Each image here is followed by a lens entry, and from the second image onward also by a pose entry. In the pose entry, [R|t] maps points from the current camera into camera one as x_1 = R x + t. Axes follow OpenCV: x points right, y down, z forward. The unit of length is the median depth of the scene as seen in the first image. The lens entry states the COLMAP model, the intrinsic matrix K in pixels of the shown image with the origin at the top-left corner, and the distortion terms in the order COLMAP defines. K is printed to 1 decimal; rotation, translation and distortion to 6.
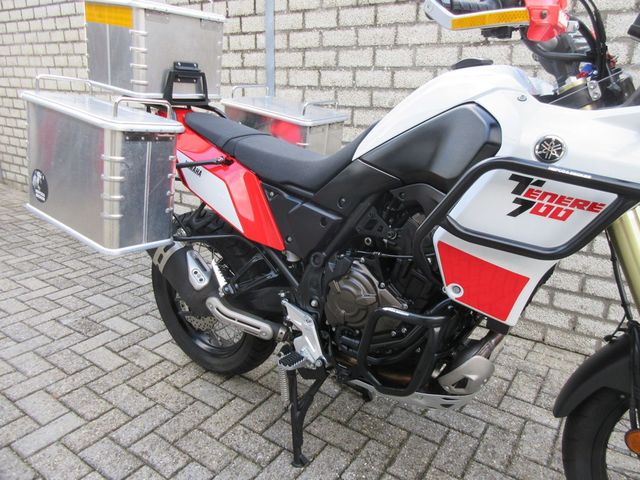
lens RADIAL K [[477.8, 0, 315.1], [0, 477.8, 240.4], [0, 0, 1]] dist [0.023960, -0.017184]
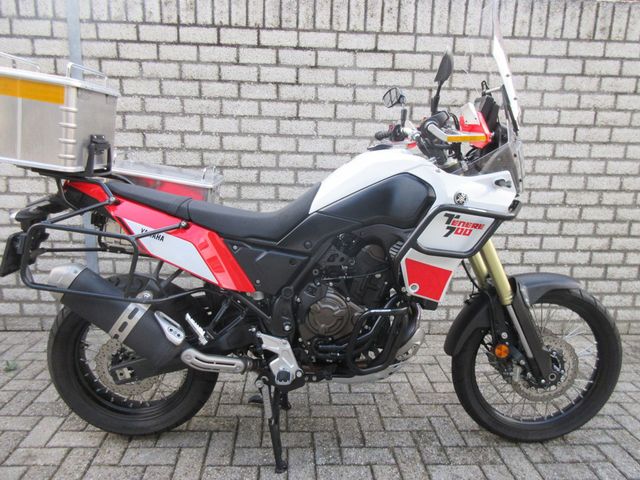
lens RADIAL K [[477.8, 0, 319.6], [0, 477.8, 242.8], [0, 0, 1]] dist [0.023960, -0.017184]
pose [[0.792326, -0.129125, 0.596277, -0.557734], [0.177023, 0.983957, -0.022149, -0.040092], [-0.583851, 0.123104, 0.802473, -0.073047]]
